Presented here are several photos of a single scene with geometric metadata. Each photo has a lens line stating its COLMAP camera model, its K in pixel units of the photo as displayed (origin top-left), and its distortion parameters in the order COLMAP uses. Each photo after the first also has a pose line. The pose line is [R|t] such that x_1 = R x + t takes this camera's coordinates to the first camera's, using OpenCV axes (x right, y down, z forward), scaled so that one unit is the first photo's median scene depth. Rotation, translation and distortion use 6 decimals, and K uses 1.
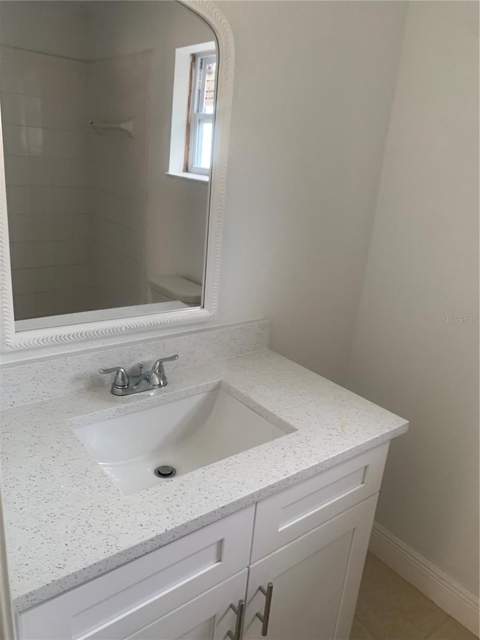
lens RADIAL K [[491.4, 0, 233.3], [0, 491.4, 319.8], [0, 0, 1]] dist [0.037840, -0.068667]
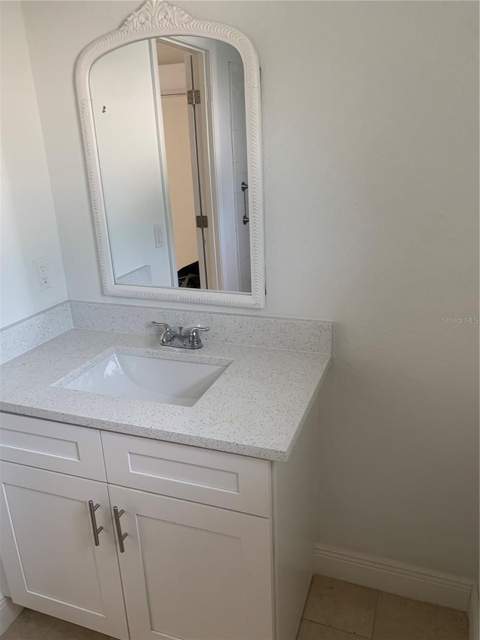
lens RADIAL K [[491.4, 0, 233.3], [0, 491.4, 319.8], [0, 0, 1]] dist [0.037840, -0.068667]
pose [[0.530964, 0.196113, -0.824389, 0.916958], [-0.189171, 0.975732, 0.110277, -0.092235], [0.826009, 0.097397, 0.555178, 0.393741]]
